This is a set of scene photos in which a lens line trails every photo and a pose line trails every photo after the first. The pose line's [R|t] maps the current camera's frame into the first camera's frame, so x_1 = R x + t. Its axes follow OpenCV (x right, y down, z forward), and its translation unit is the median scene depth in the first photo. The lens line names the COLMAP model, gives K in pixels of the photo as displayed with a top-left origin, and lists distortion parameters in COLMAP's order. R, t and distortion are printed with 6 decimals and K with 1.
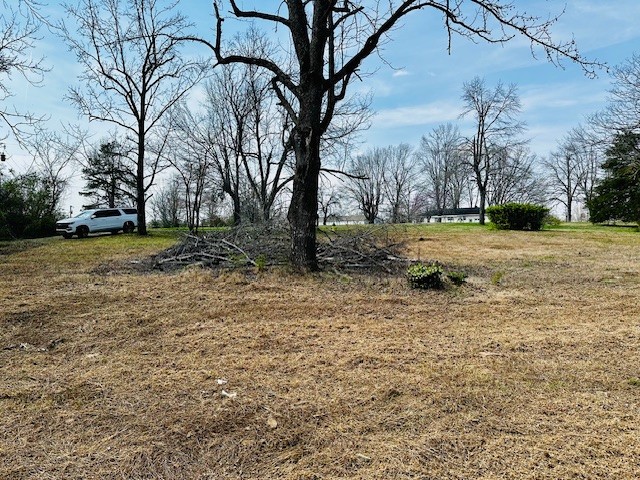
lens RADIAL K [[445.2, 0, 319.1], [0, 445.2, 244.9], [0, 0, 1]] dist [0.057649, -0.073206]
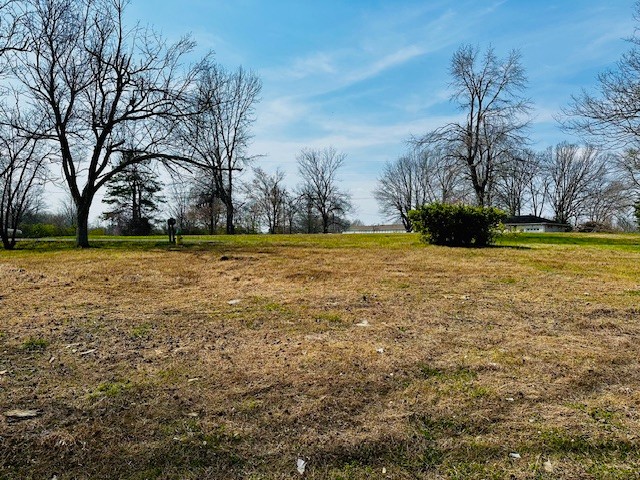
lens RADIAL K [[445.2, 0, 331.6], [0, 445.2, 239.5], [0, 0, 1]] dist [0.057649, -0.073206]
pose [[0.986037, 0.010829, -0.166176, 0.412547], [-0.016413, 0.999345, -0.032266, -0.017595], [0.165717, 0.034543, 0.985568, 0.347026]]
